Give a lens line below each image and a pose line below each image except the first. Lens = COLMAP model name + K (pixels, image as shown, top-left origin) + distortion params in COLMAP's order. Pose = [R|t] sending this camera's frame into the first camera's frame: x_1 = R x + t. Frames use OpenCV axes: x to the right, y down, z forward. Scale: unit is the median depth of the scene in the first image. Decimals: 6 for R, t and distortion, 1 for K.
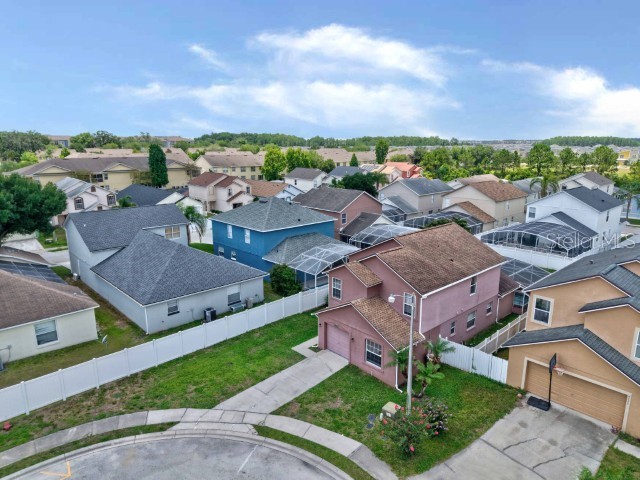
lens RADIAL K [[426.4, 0, 320.0], [0, 426.4, 240.0], [0, 0, 1]] dist [0.039608, -0.042526]
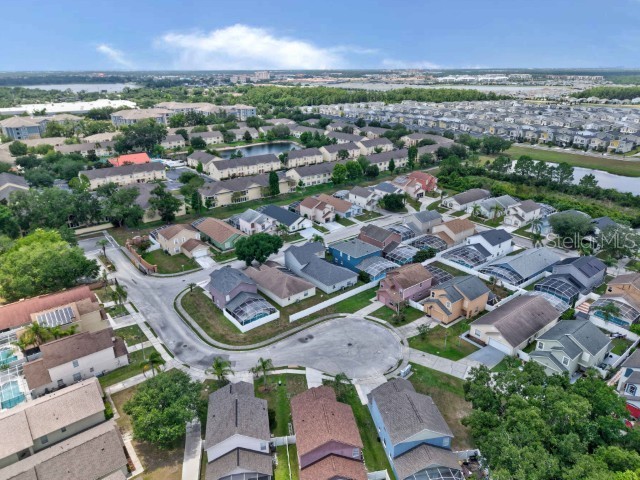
lens RADIAL K [[425.0, 0, 320.0], [0, 425.0, 240.0], [0, 0, 1]] dist [0.081521, -0.119642]
pose [[0.996563, 0.028560, -0.077763, -0.256306], [-0.015951, 0.987281, 0.158182, -0.976128], [0.081292, -0.156398, 0.984343, -3.017045]]
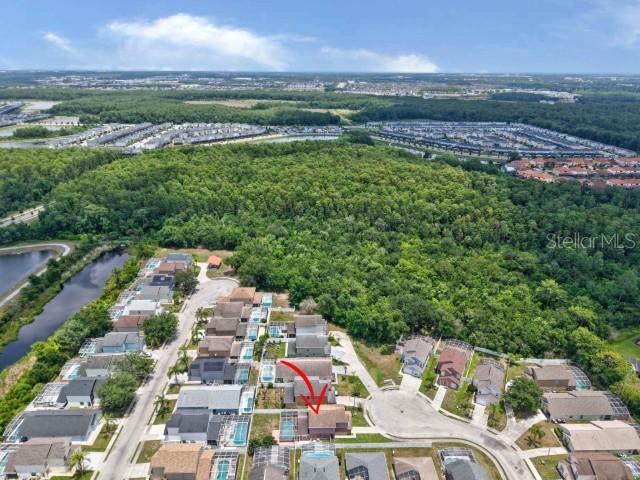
lens RADIAL K [[426.4, 0, 320.0], [0, 426.4, 240.0], [0, 0, 1]] dist [0.039608, -0.042526]
pose [[-0.749362, -0.248417, 0.613796, -2.339220], [0.143719, 0.843844, 0.516984, -4.461886], [-0.646376, 0.475622, -0.596642, 3.433232]]
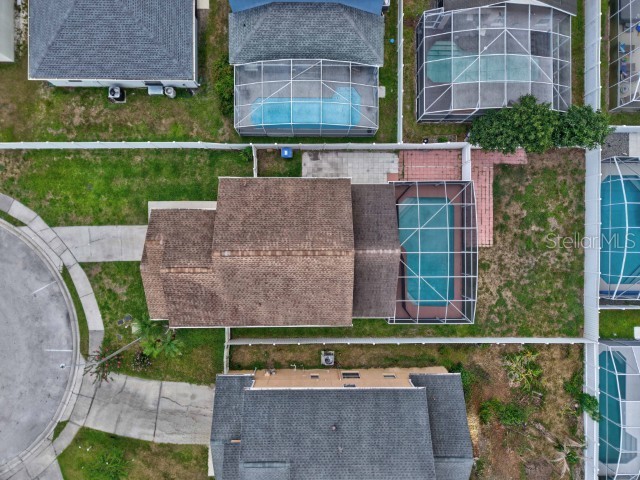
lens RADIAL K [[426.4, 0, 320.0], [0, 426.4, 240.0], [0, 0, 1]] dist [0.039608, -0.042526]
pose [[0.728452, 0.684999, 0.011588, 0.350572], [-0.171401, 0.165845, 0.971142, -0.993682], [0.663309, -0.709417, 0.238219, 1.141922]]
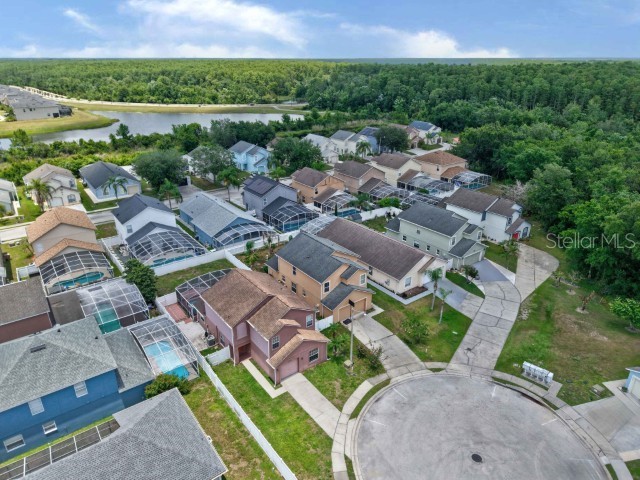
lens RADIAL K [[426.4, 0, 320.0], [0, 426.4, 240.0], [0, 0, 1]] dist [0.039608, -0.042526]
pose [[0.110332, -0.388341, 0.914887, -1.372509], [0.220065, 0.907204, 0.358541, -0.837938], [-0.969226, 0.161776, 0.185554, 0.588603]]
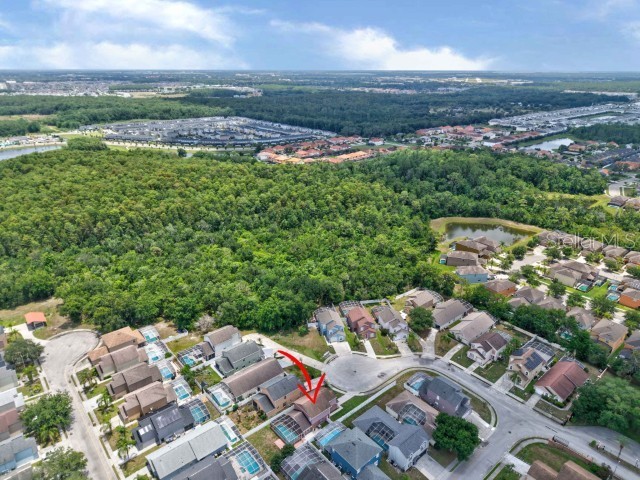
lens RADIAL K [[425.0, 0, 320.0], [0, 425.0, 240.0], [0, 0, 1]] dist [0.081521, -0.119642]
pose [[-0.999078, -0.017679, 0.039132, 0.045147], [0.007867, 0.820538, 0.571538, -4.741533], [-0.042214, 0.571318, -0.819642, 4.565256]]
